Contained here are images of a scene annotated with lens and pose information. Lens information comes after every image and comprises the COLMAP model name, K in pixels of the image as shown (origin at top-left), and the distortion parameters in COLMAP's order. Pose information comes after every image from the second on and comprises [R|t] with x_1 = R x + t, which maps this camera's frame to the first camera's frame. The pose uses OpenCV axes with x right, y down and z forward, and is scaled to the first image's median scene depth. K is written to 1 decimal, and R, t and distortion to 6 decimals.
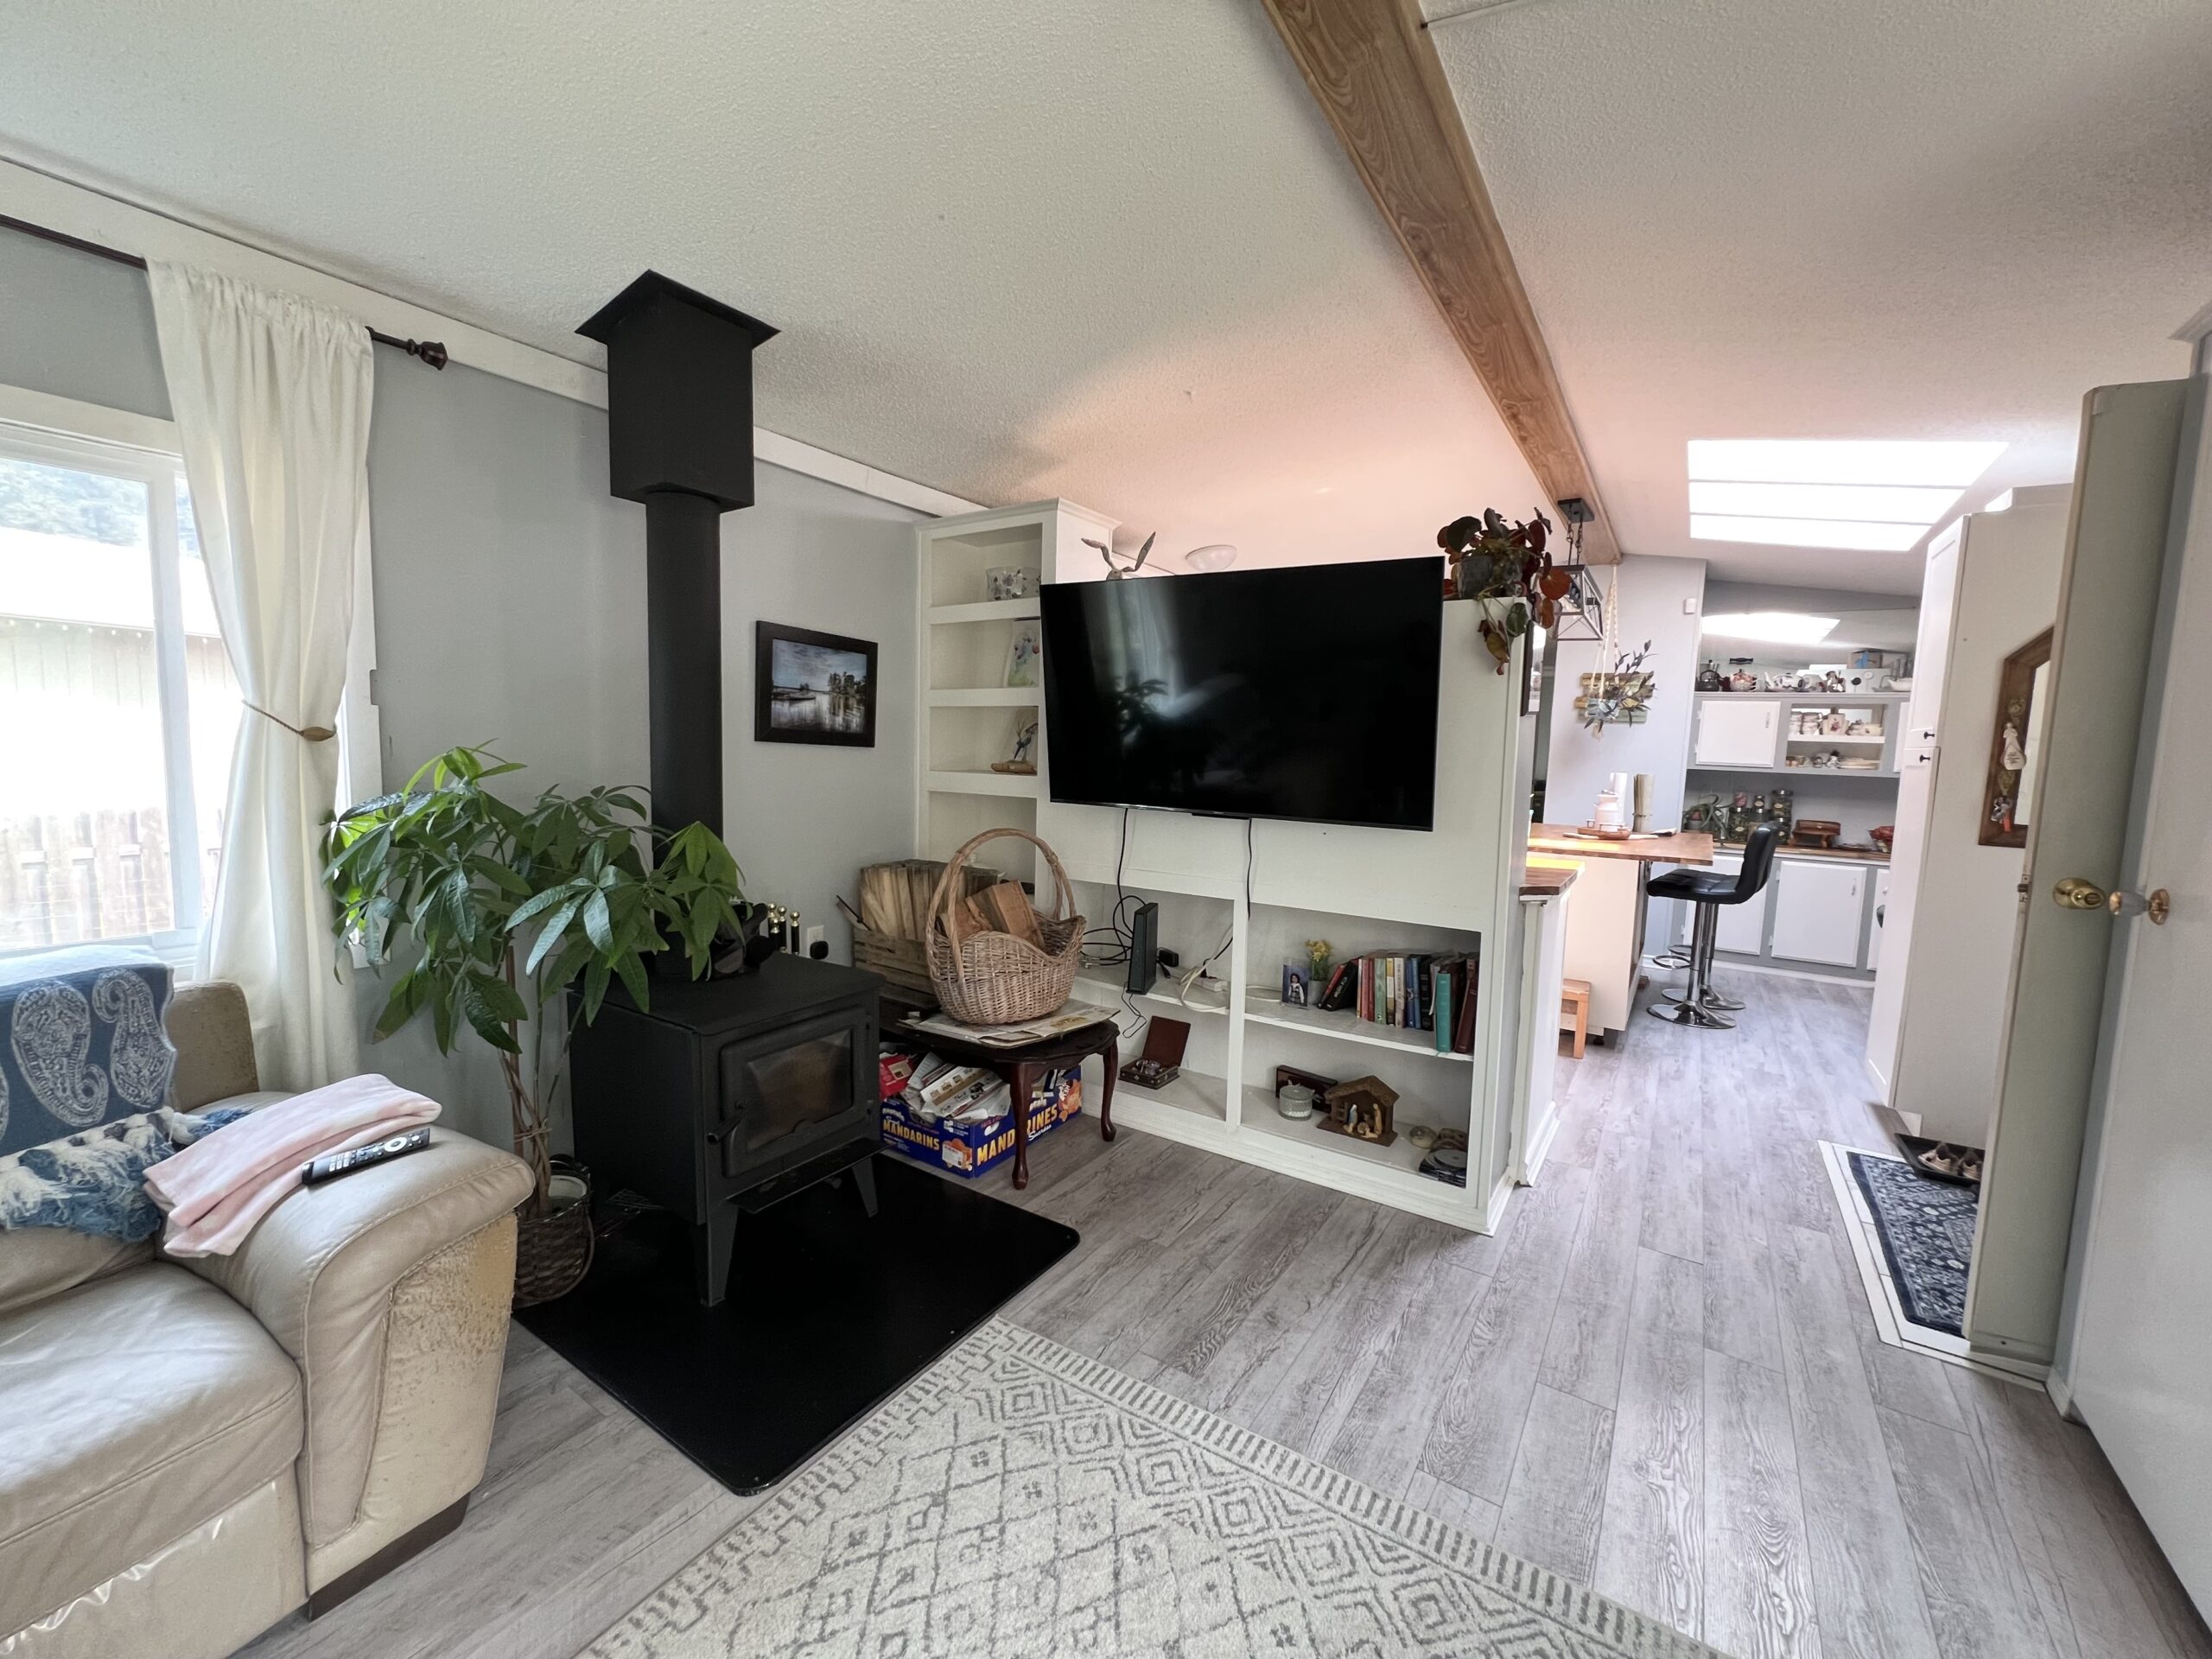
lens RADIAL K [[887.7, 0, 1106.0], [0, 887.7, 829.5], [0, 0, 1]] dist [-0.012776, 0.000187]
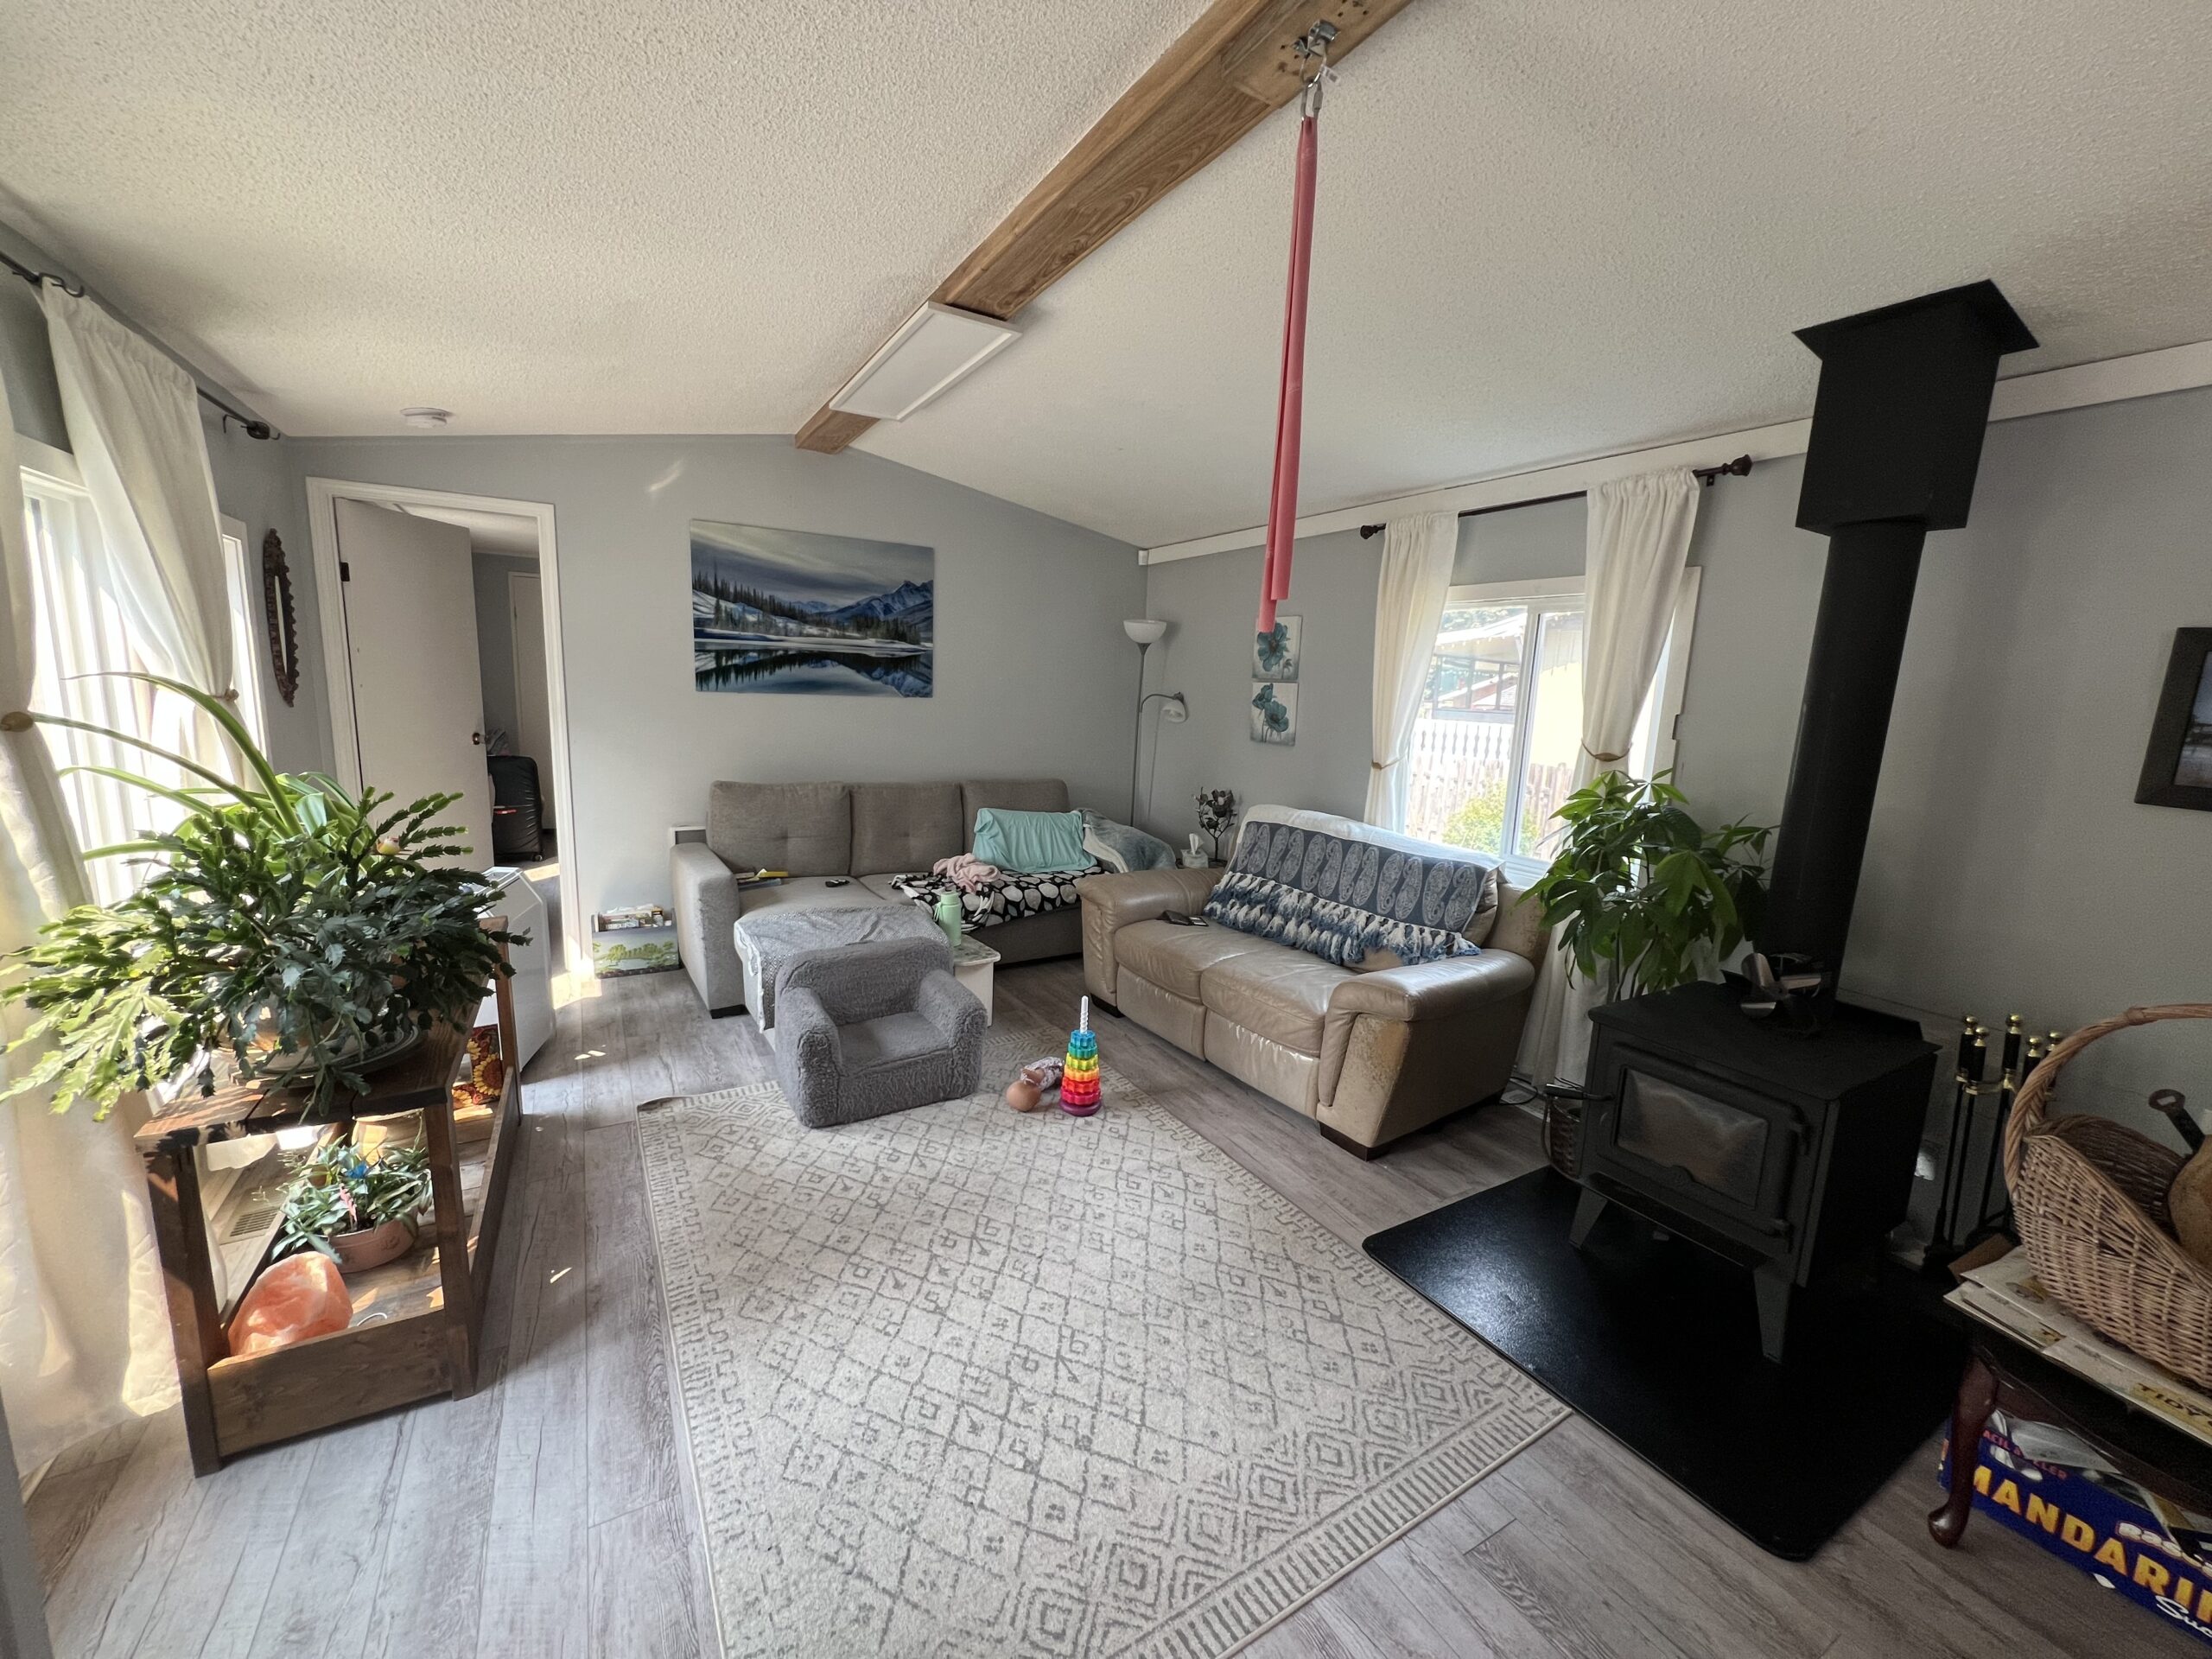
lens RADIAL K [[878.6, 0, 1106.0], [0, 878.6, 829.5], [0, 0, 1]] dist [-0.000049, 0.000002]
pose [[-0.436441, 0.115137, -0.892335, 1.075751], [-0.125956, 0.974193, 0.187304, -0.199682], [0.890873, 0.194142, -0.410676, 1.053348]]
